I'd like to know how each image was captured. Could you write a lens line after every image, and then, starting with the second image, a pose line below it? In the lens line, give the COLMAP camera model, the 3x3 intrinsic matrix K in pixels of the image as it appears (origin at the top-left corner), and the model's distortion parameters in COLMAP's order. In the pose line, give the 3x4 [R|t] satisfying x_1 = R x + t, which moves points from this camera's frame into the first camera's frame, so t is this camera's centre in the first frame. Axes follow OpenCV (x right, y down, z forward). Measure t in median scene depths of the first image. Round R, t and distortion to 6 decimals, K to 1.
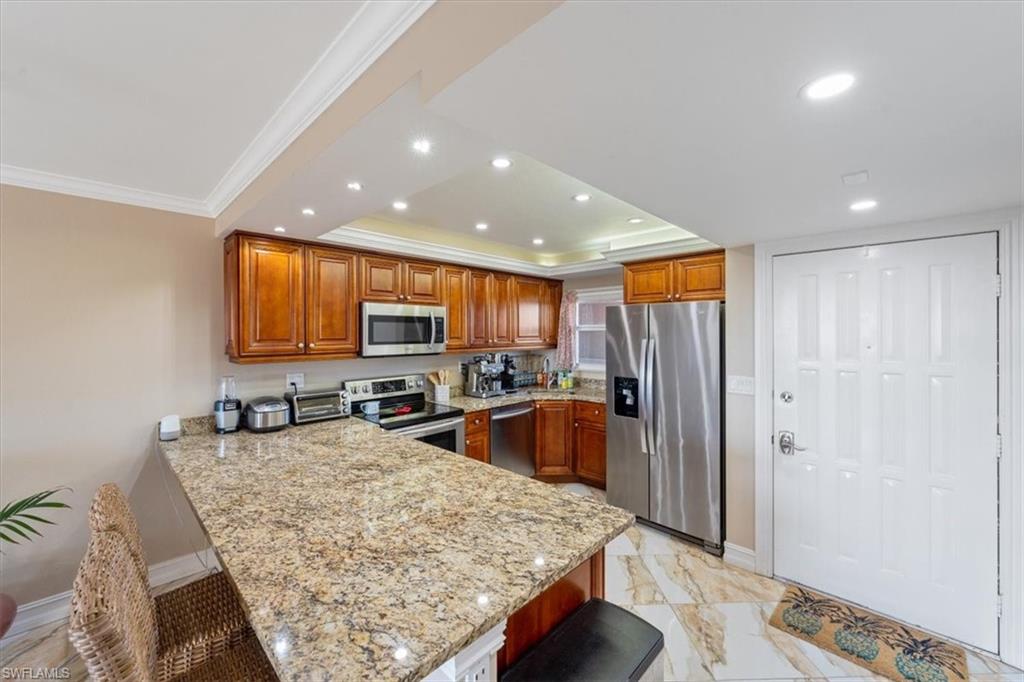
lens RADIAL K [[401.6, 0, 501.8], [0, 401.6, 332.1], [0, 0, 1]] dist [0.001521, -0.000799]
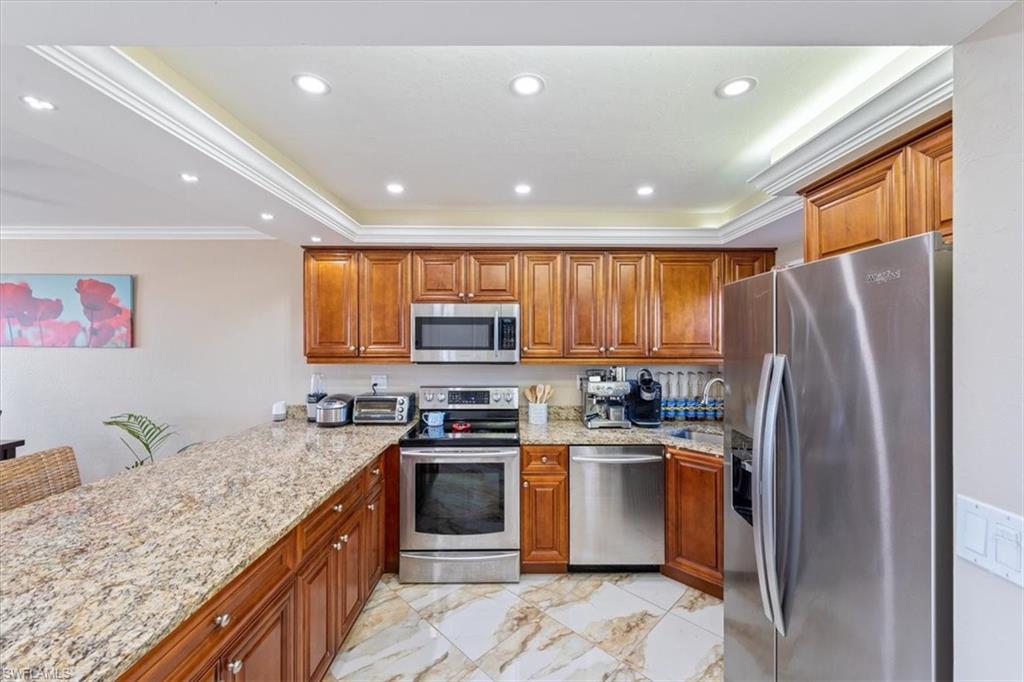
lens RADIAL K [[401.6, 0, 512.4], [0, 401.6, 335.0], [0, 0, 1]] dist [0.001521, -0.000799]
pose [[0.704610, 0.001347, -0.709594, 0.484994], [-0.004390, 0.999987, -0.002461, -0.000566], [0.709581, 0.004849, 0.704607, 0.520186]]
